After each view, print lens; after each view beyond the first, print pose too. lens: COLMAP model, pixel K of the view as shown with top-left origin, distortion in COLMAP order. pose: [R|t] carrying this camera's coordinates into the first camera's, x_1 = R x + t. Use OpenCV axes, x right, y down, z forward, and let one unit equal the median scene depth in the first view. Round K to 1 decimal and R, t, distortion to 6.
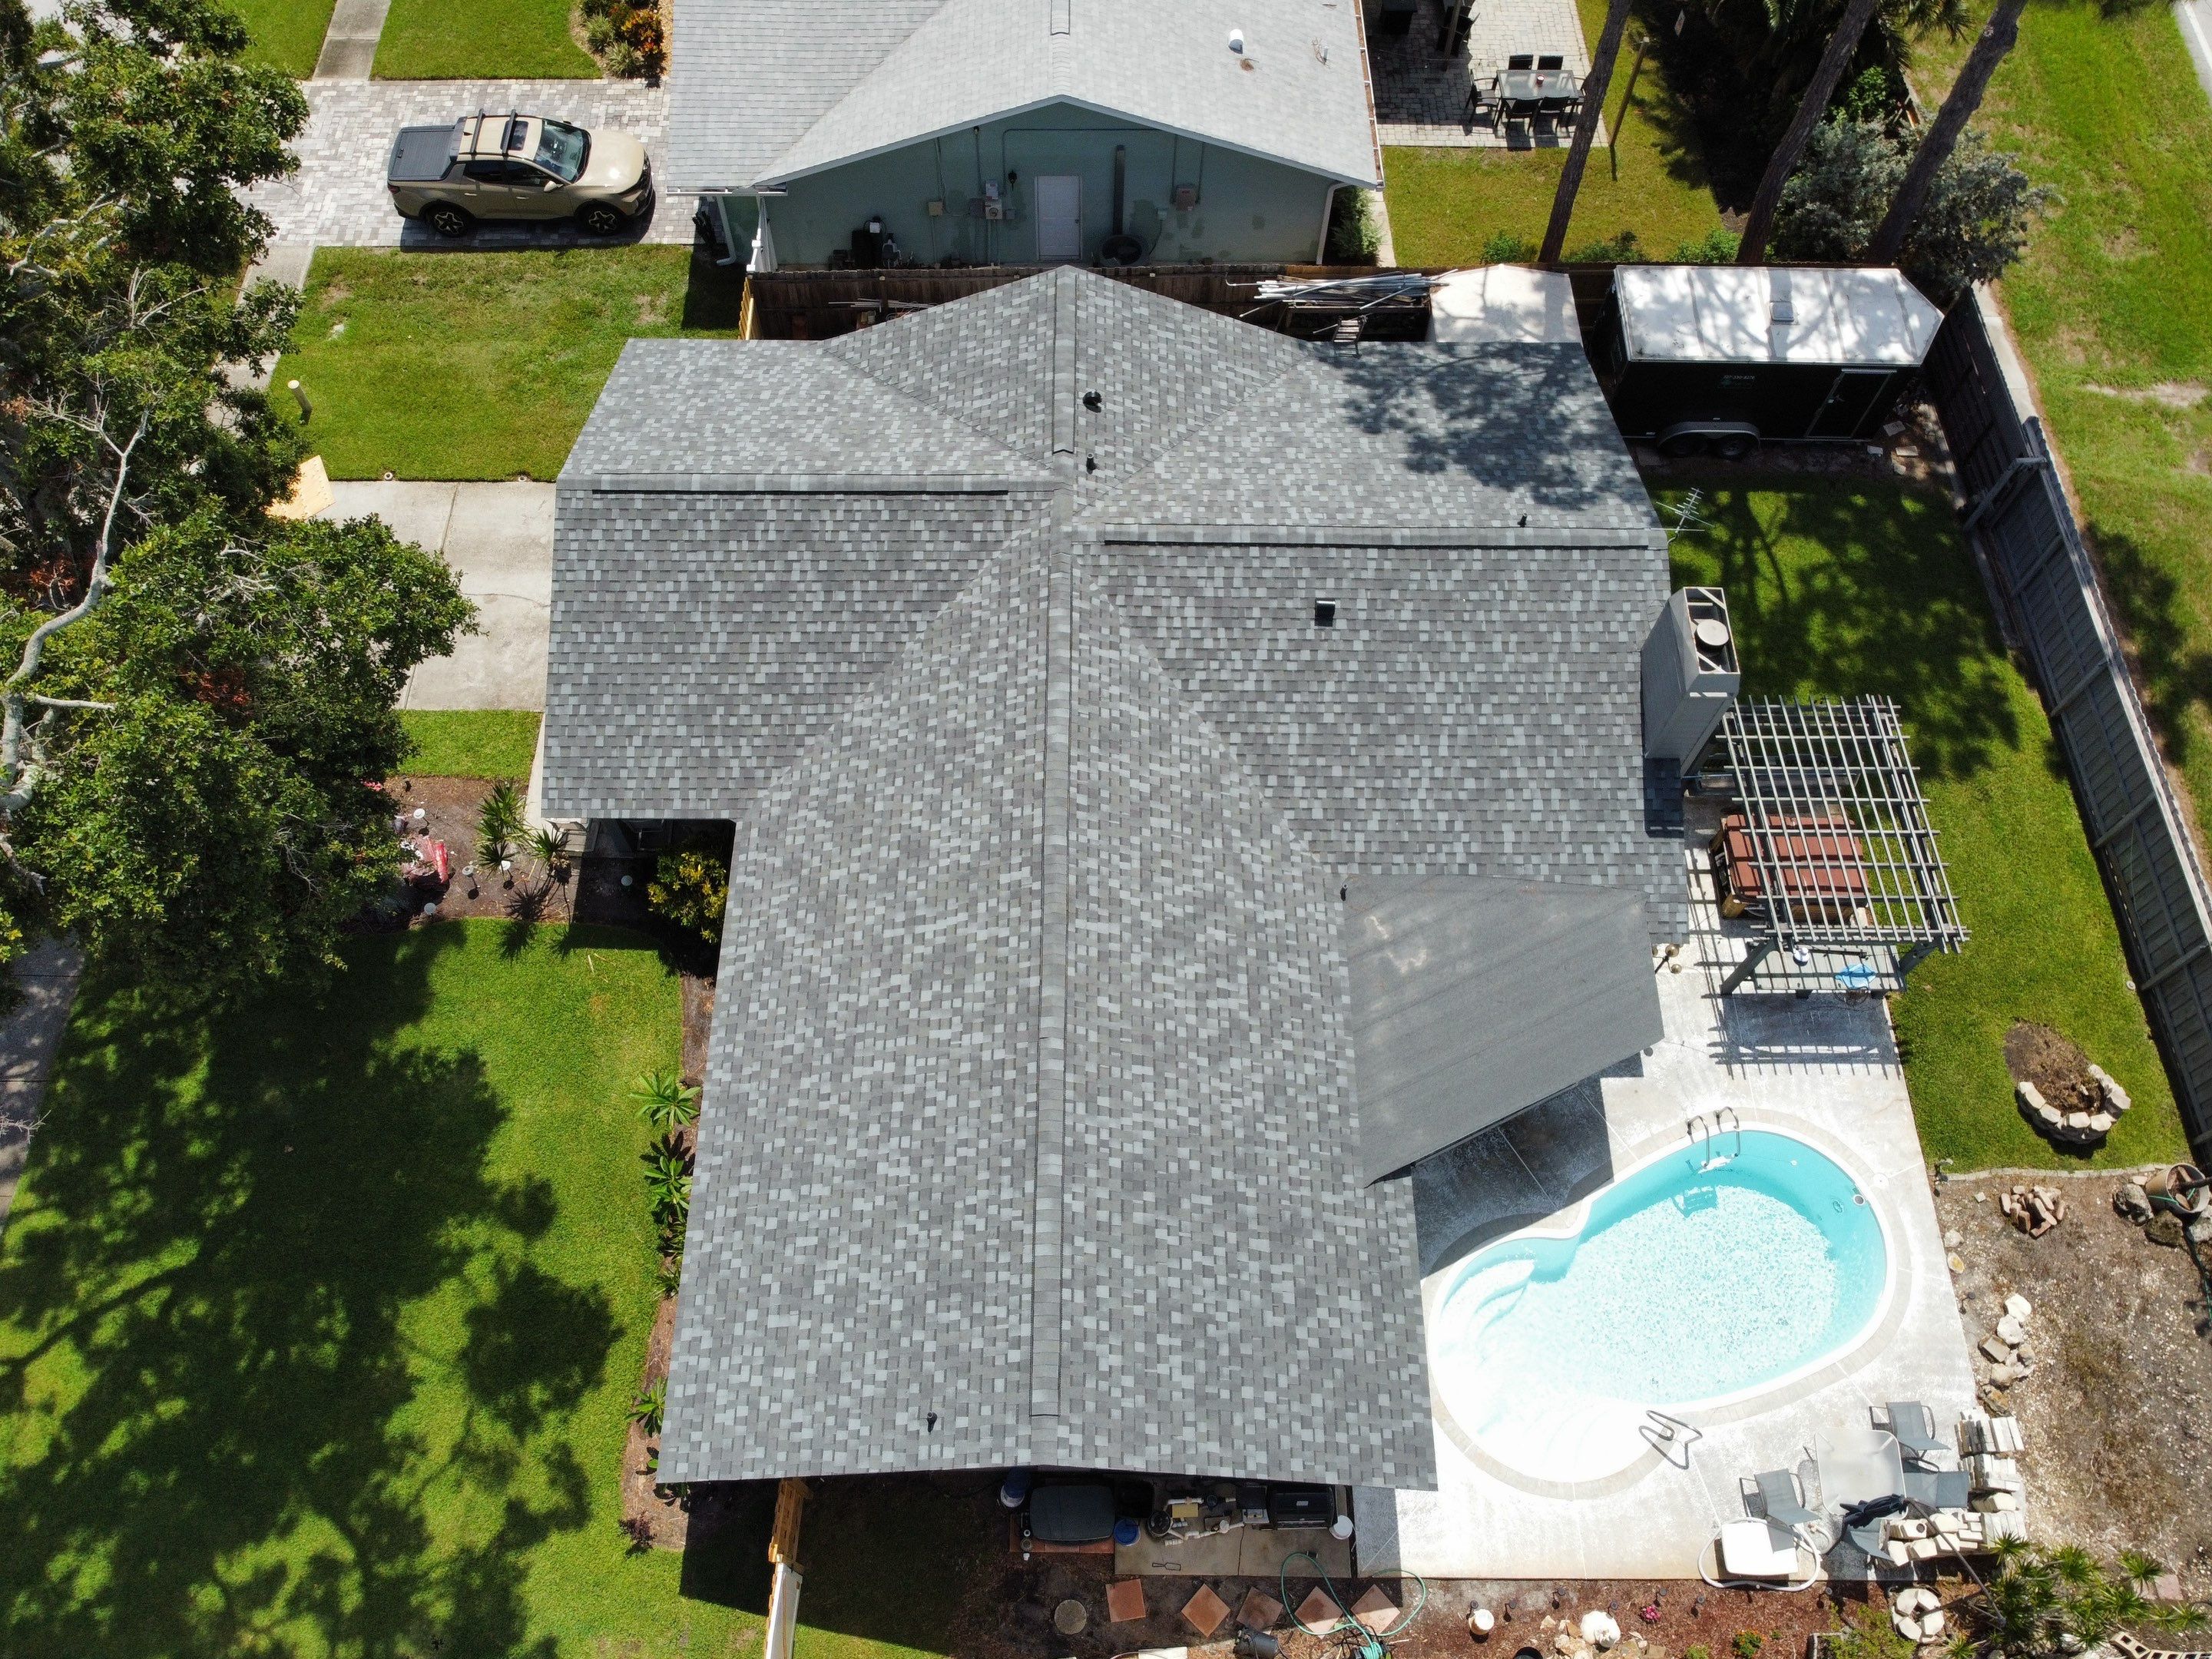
lens RADIAL K [[1671.2, 0, 1085.6], [0, 1671.2, 833.1], [0, 0, 1]] dist [-0.006065, -0.001408]
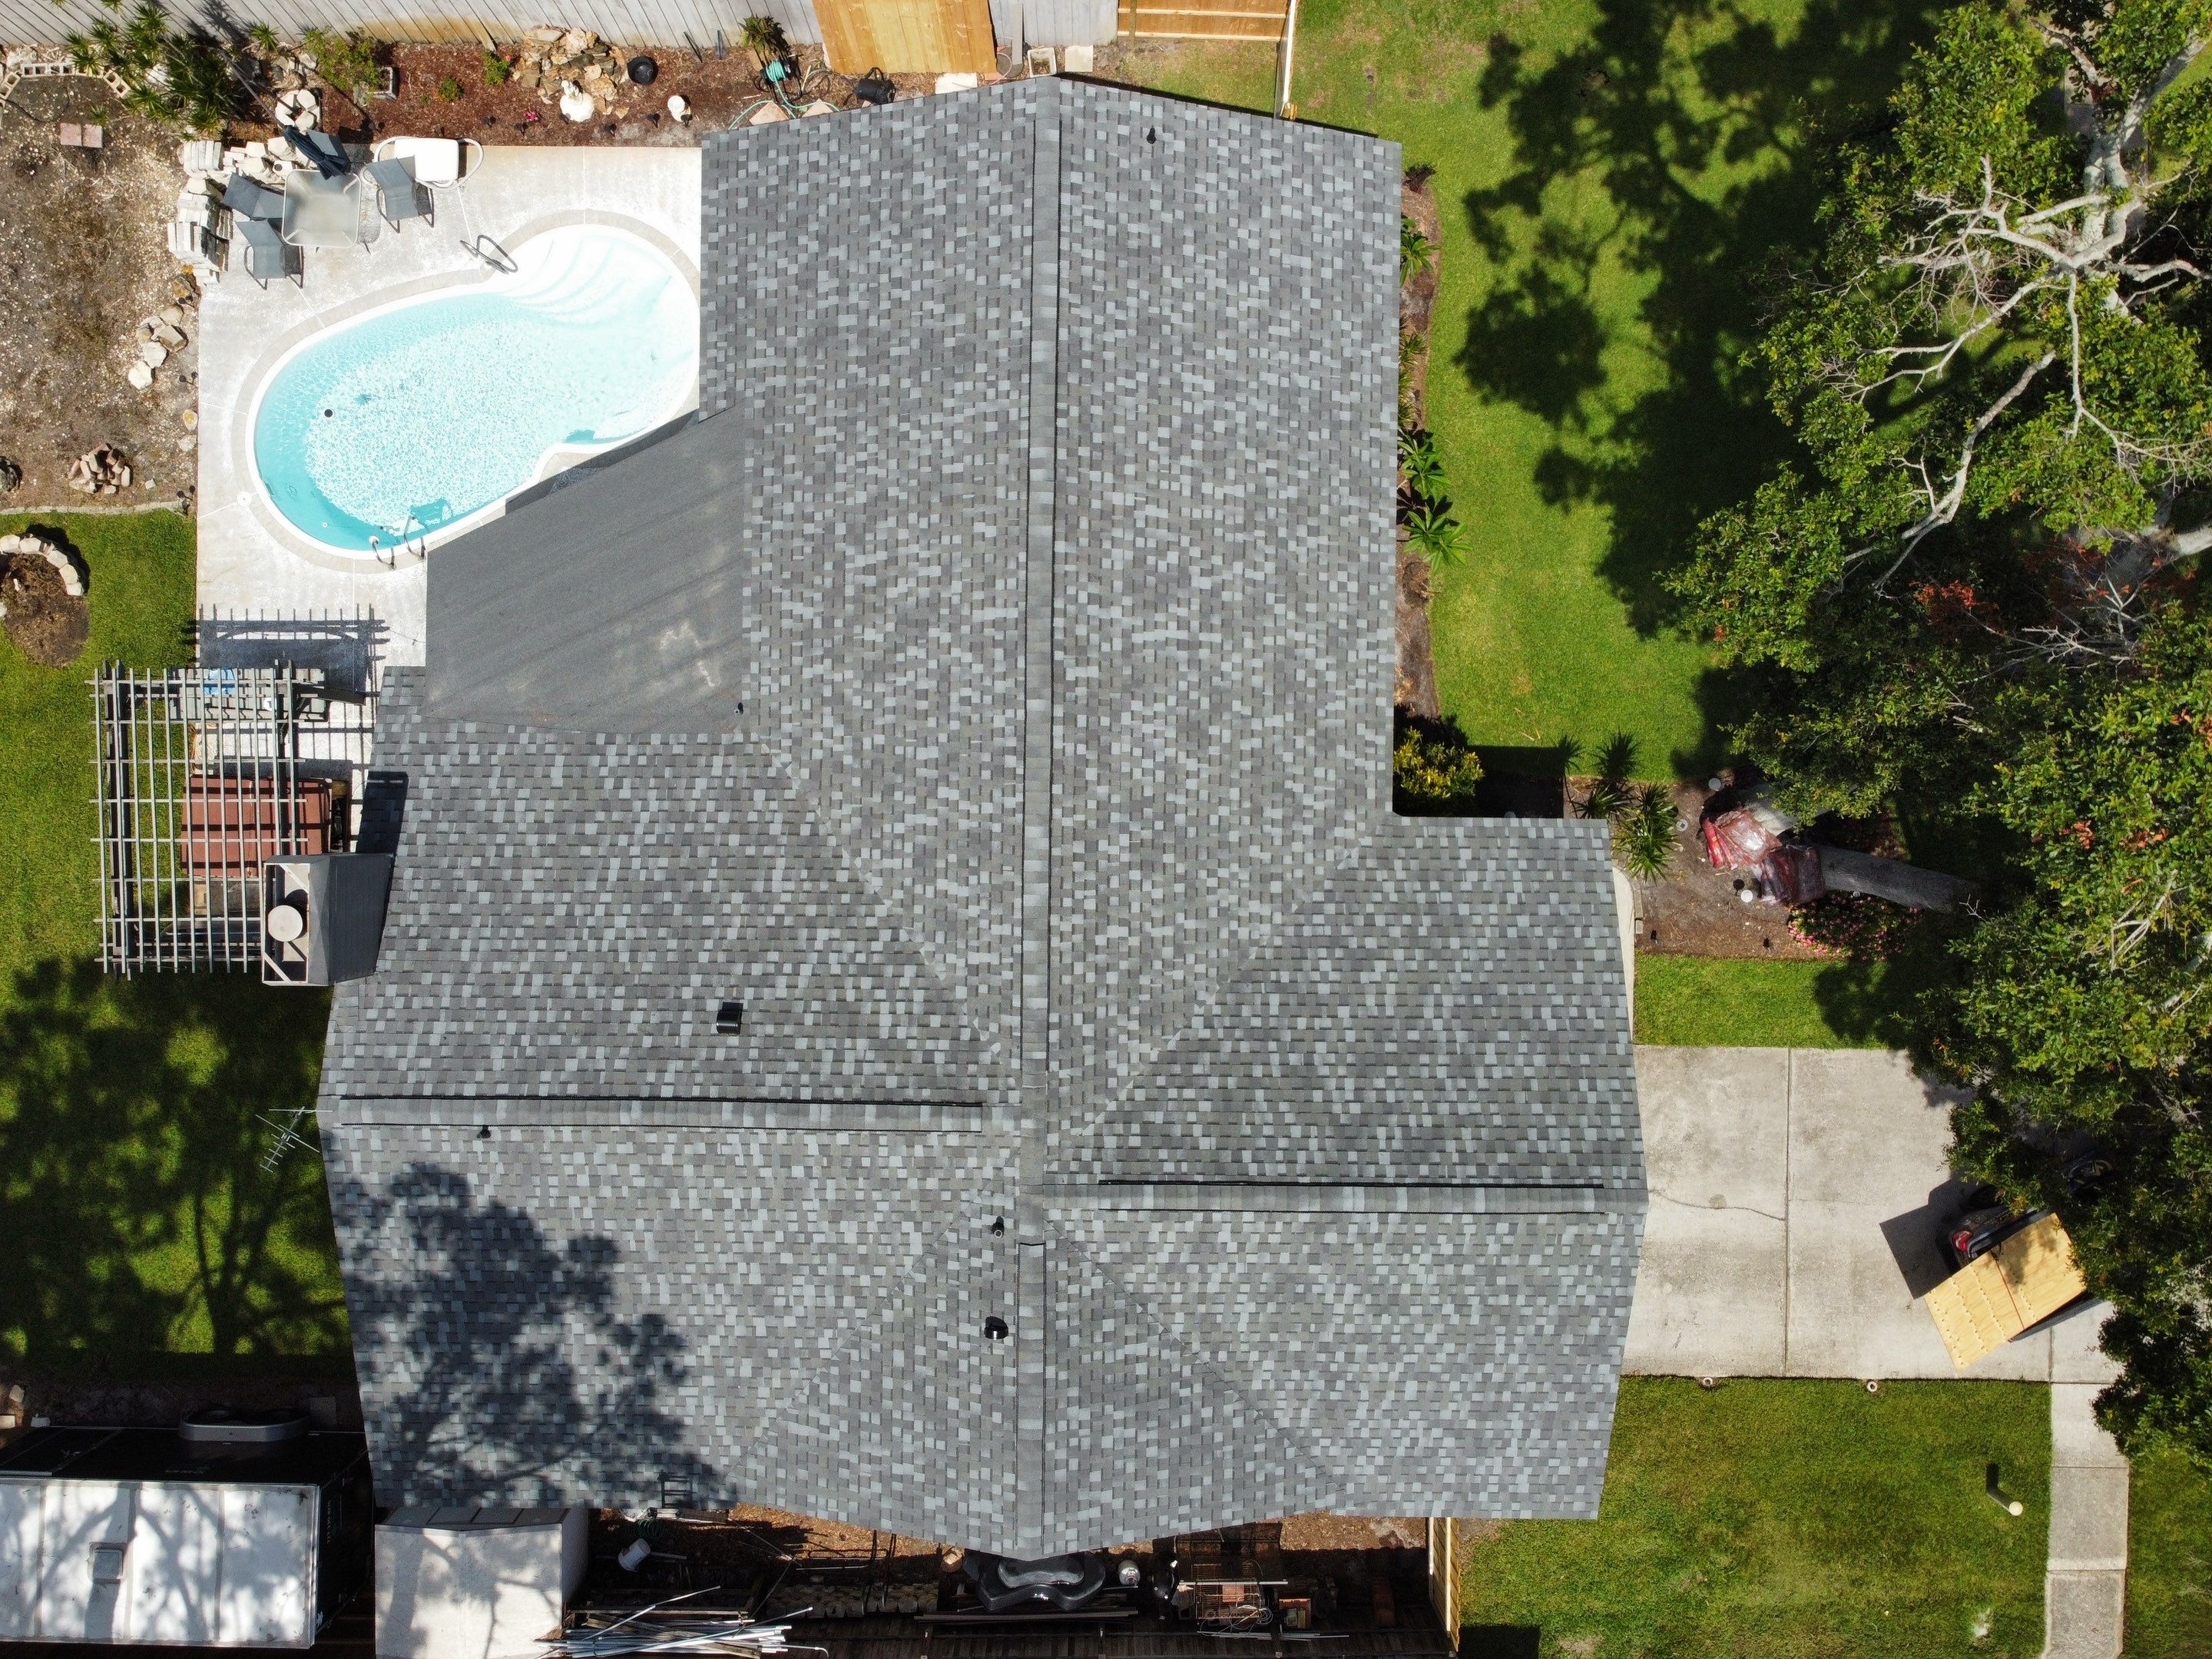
lens RADIAL K [[1666.4, 0, 1078.2], [0, 1666.4, 811.4], [0, 0, 1]] dist [0.000057, -0.001259]
pose [[-0.999987, -0.004881, 0.001504, -0.037473], [0.005016, -0.882977, 0.469390, -0.438099], [-0.000963, 0.469392, 0.882989, 0.185978]]
